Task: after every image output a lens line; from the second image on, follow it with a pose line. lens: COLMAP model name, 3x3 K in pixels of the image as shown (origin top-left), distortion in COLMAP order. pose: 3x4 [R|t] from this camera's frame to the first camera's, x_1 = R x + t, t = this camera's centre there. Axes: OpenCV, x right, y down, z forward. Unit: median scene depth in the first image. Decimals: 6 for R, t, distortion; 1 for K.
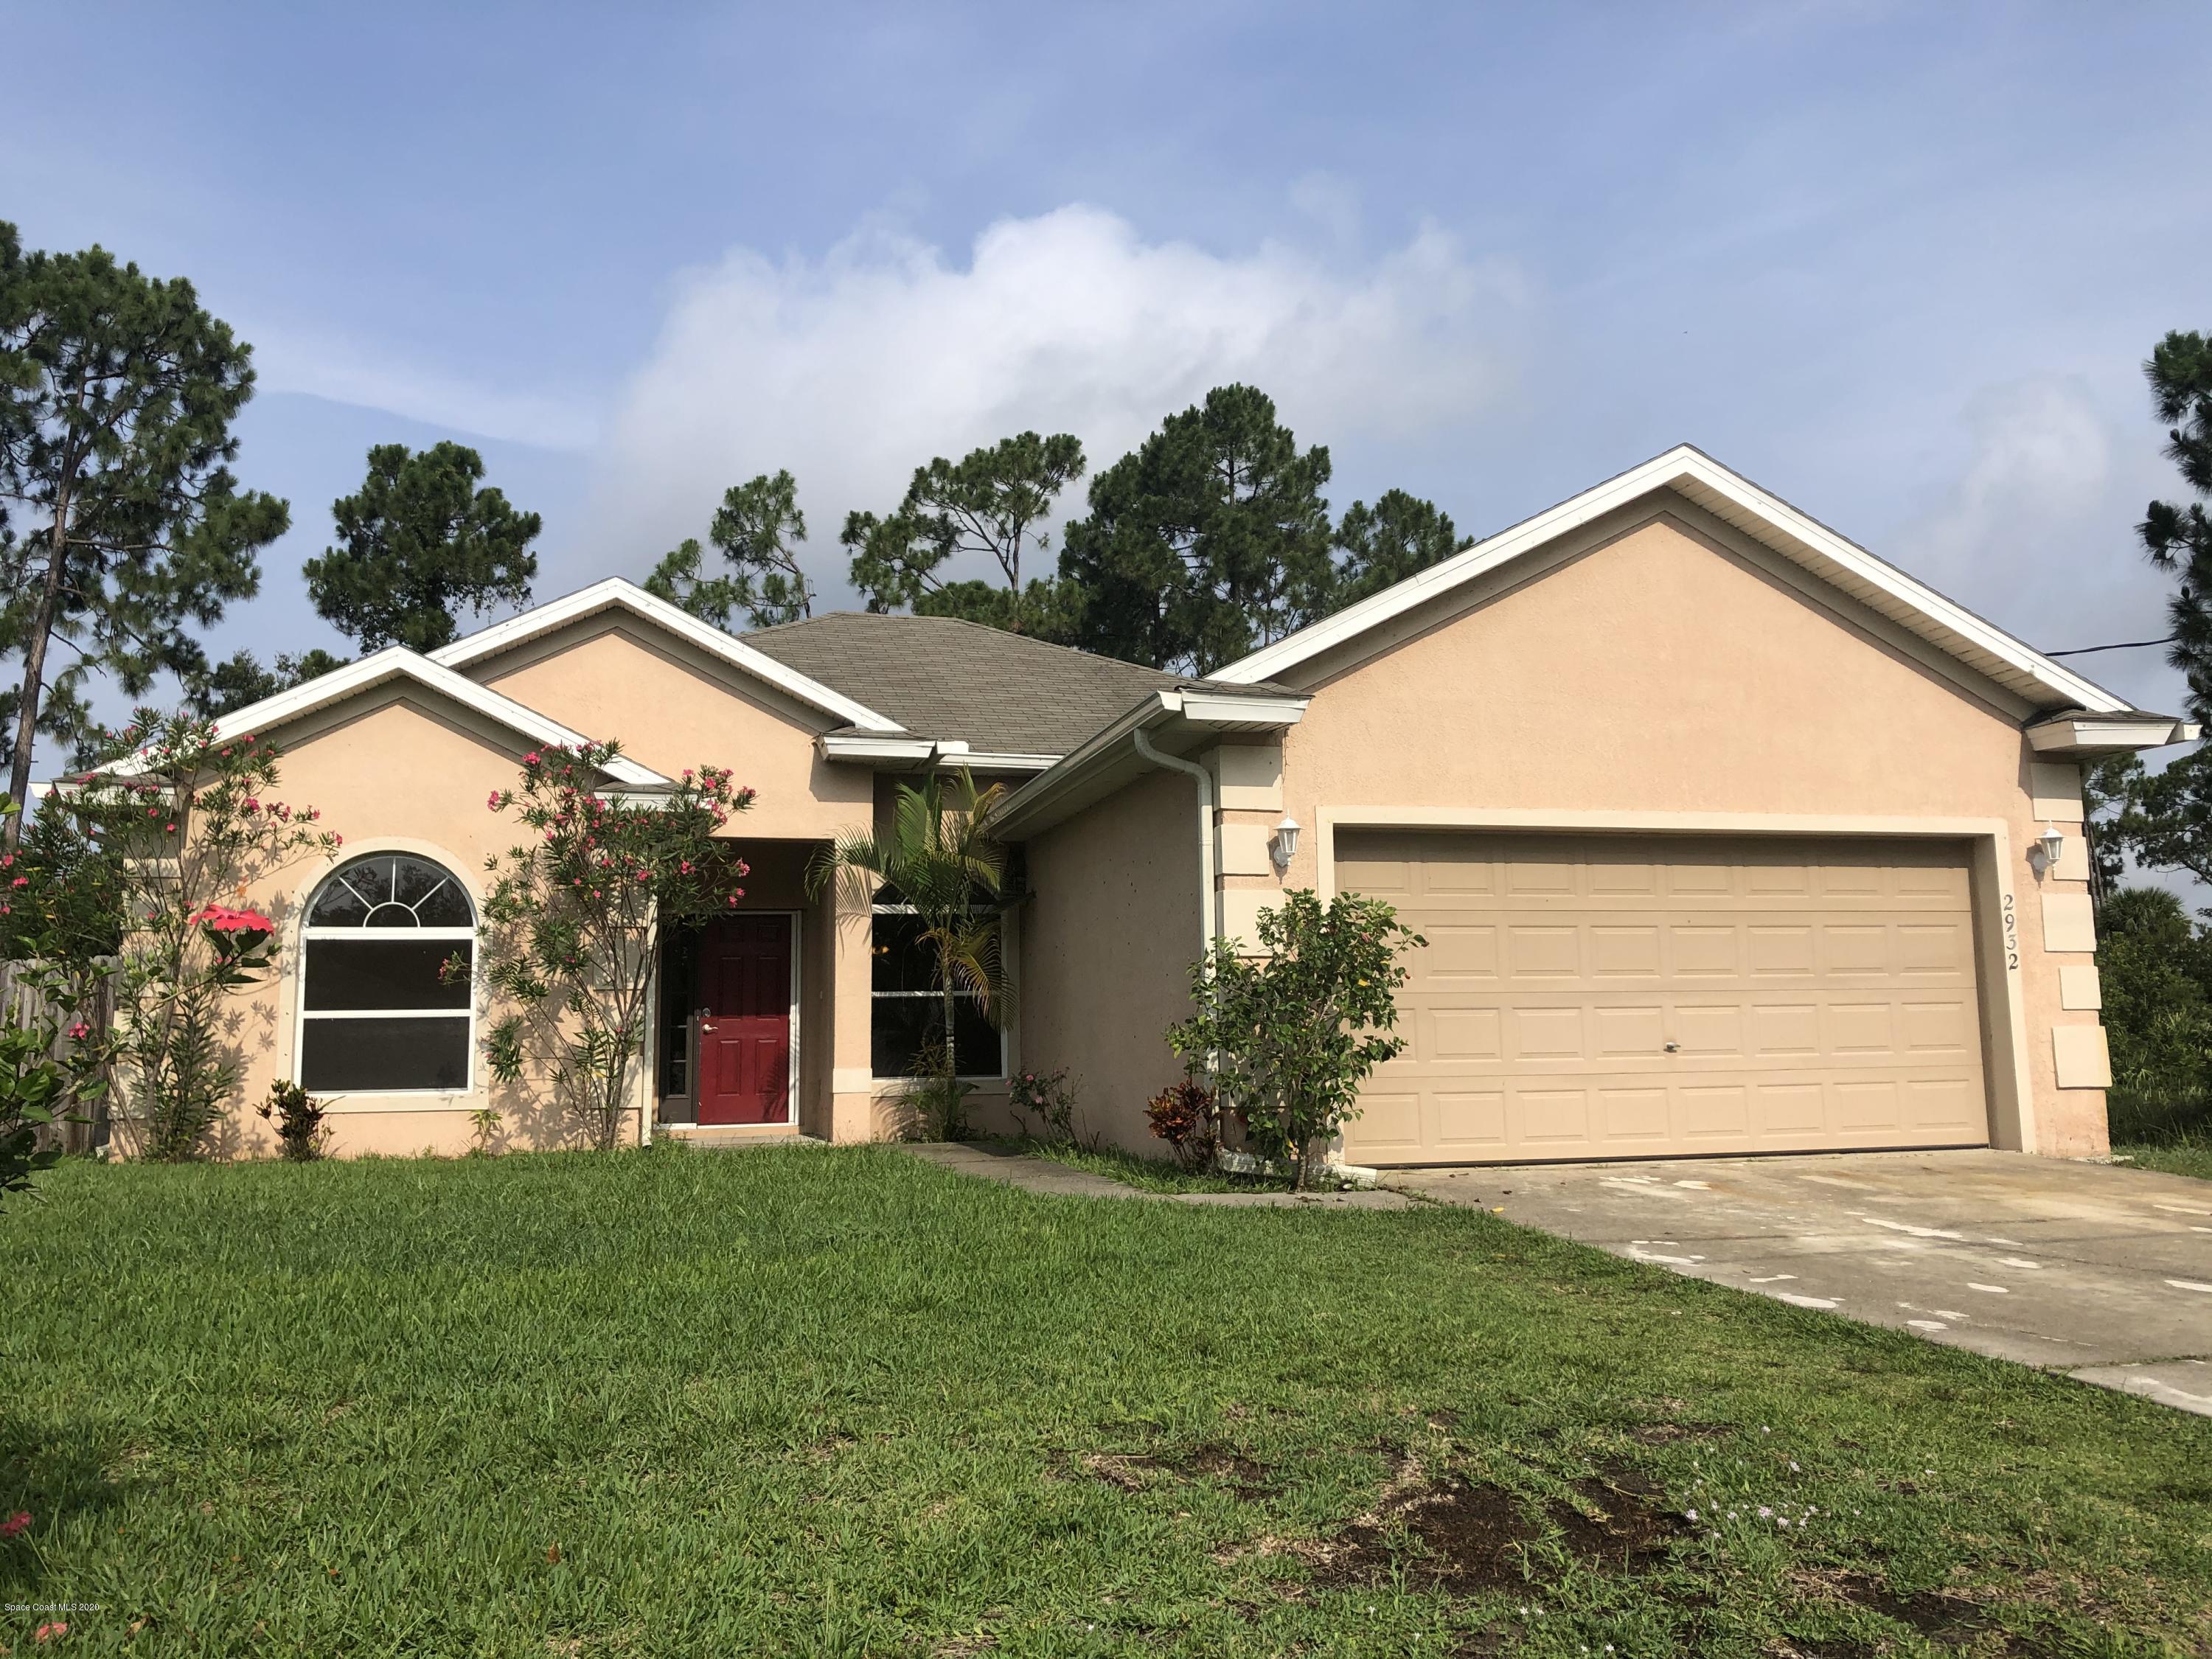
lens RADIAL K [[1821.3, 0, 1104.9], [0, 1821.3, 840.1], [0, 0, 1]] dist [0.032925, -0.024869]
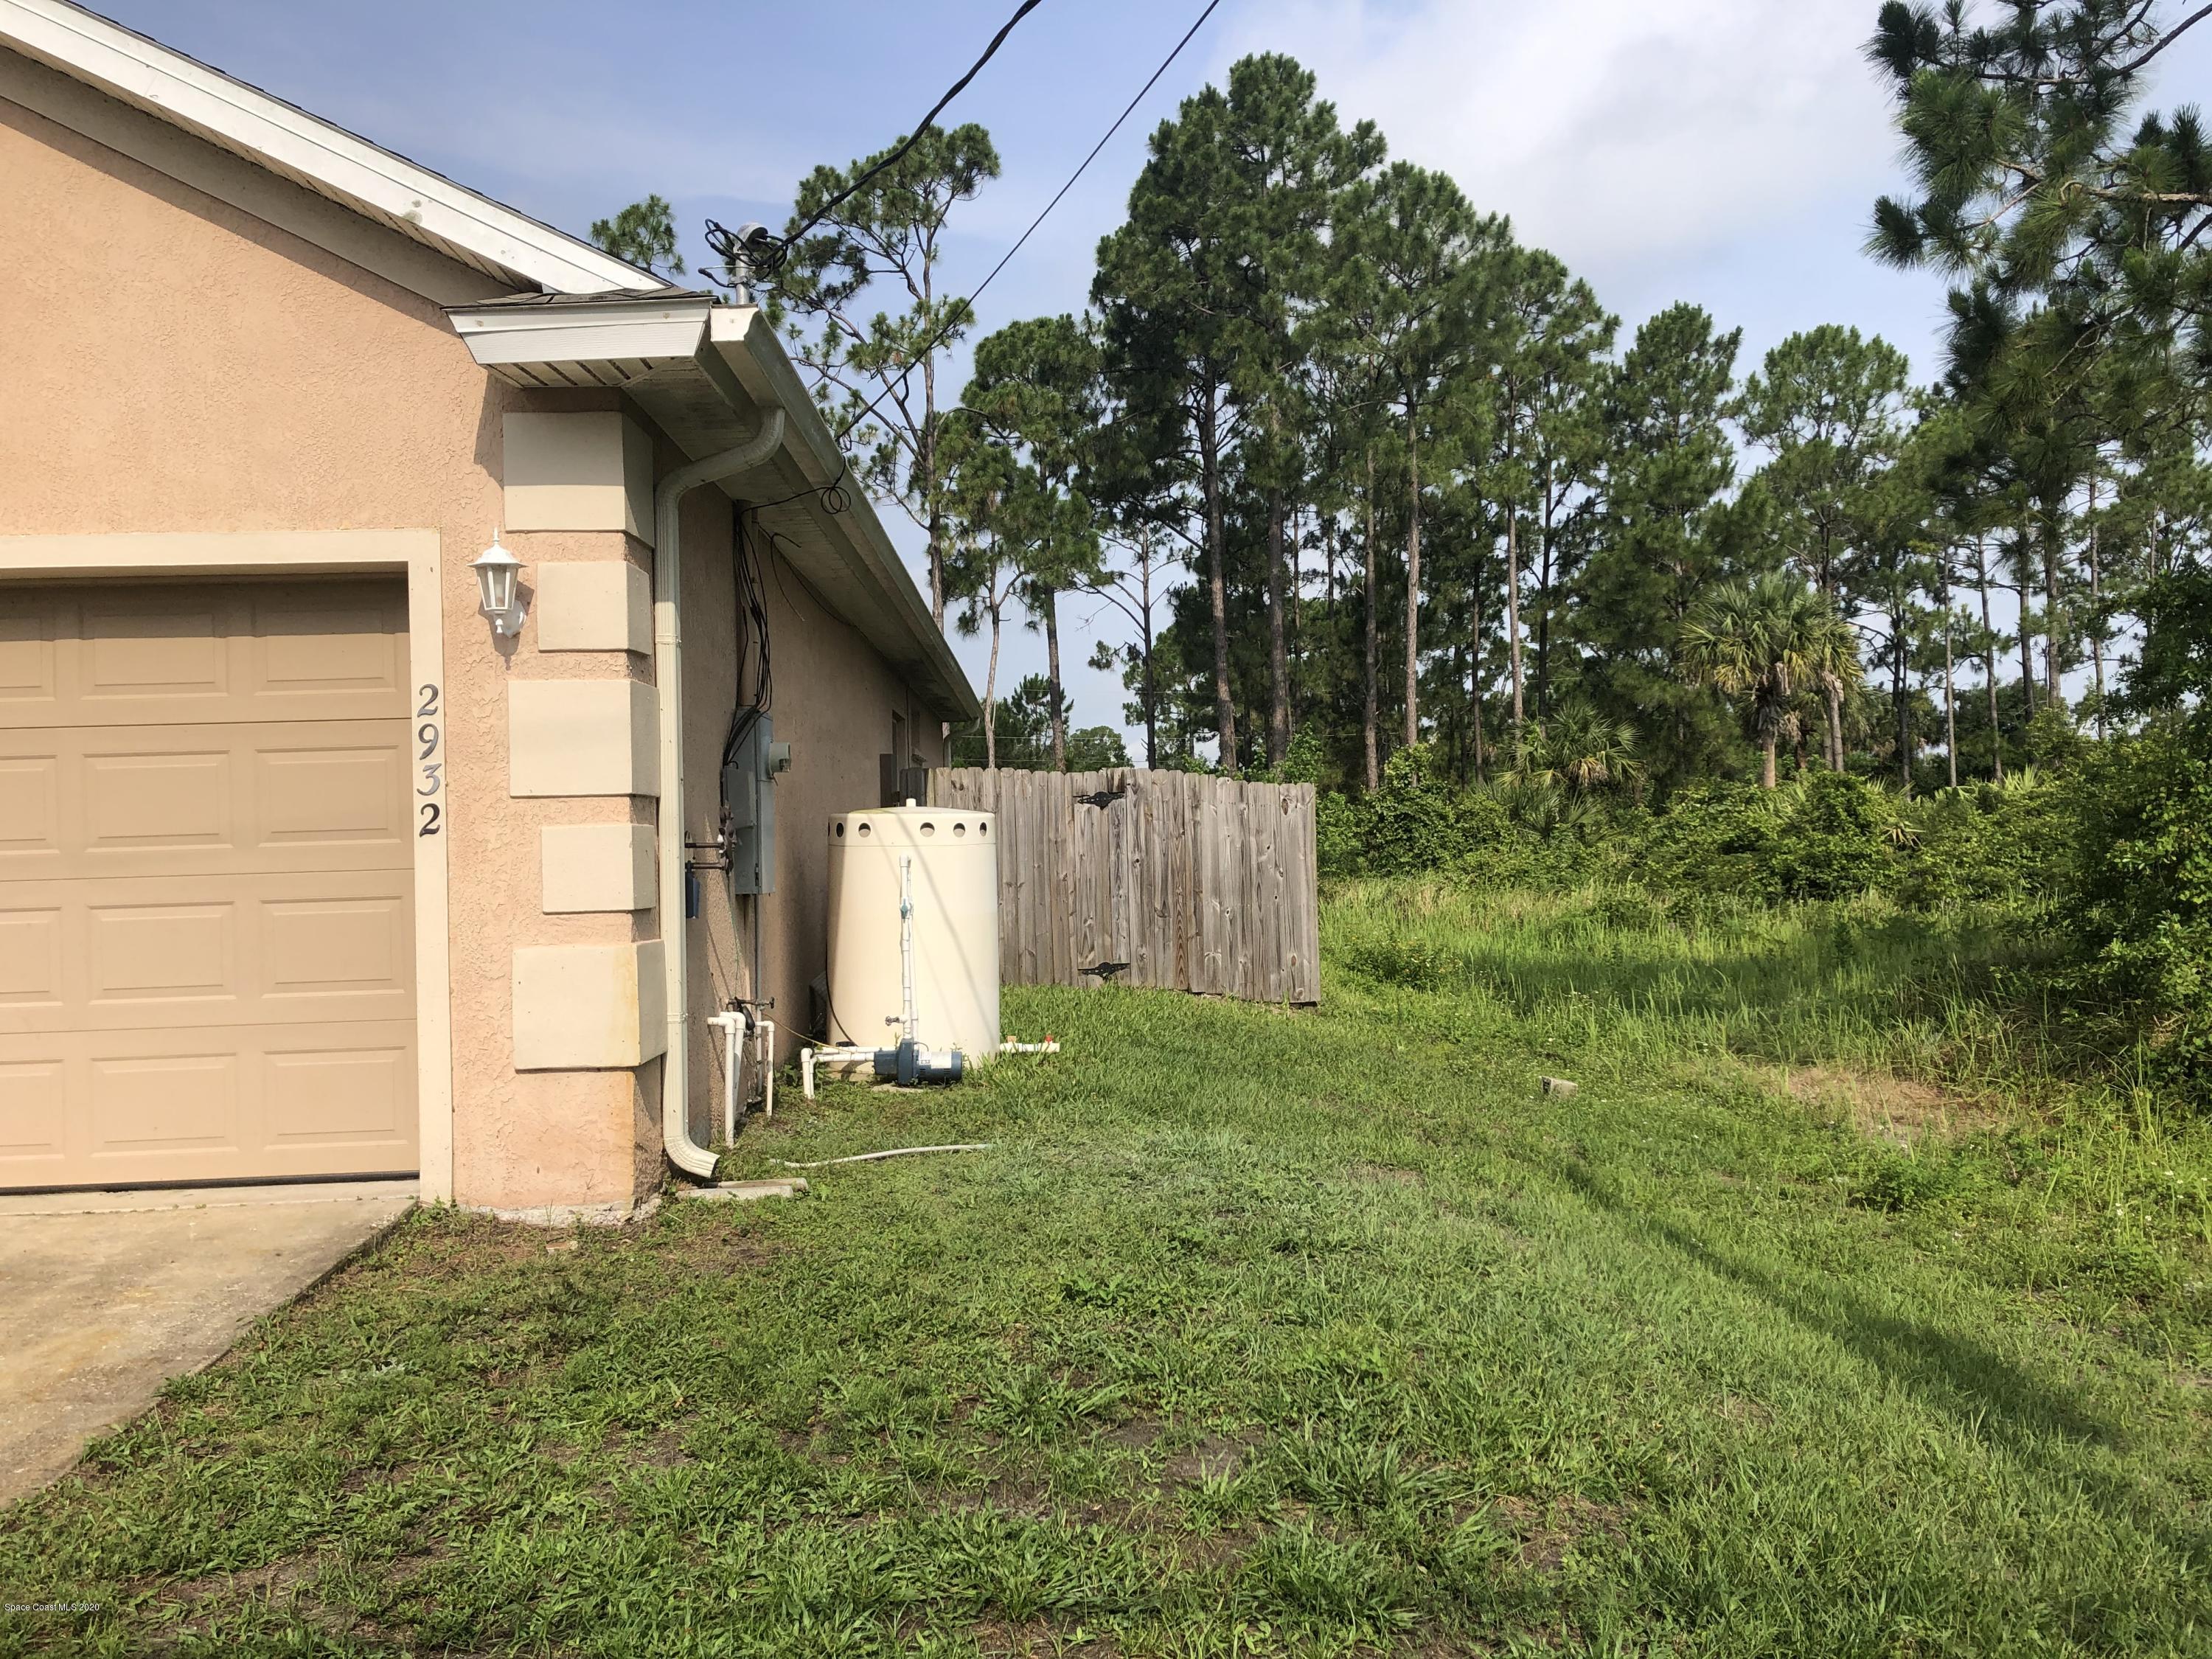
lens RADIAL K [[1821.3, 0, 1105.6], [0, 1821.3, 814.5], [0, 0, 1]] dist [0.032925, -0.024869]
pose [[0.976201, -0.010627, -0.216605, 0.772545], [0.034969, 0.993442, 0.108859, 0.017077], [0.214028, -0.113842, 0.970171, 0.550921]]
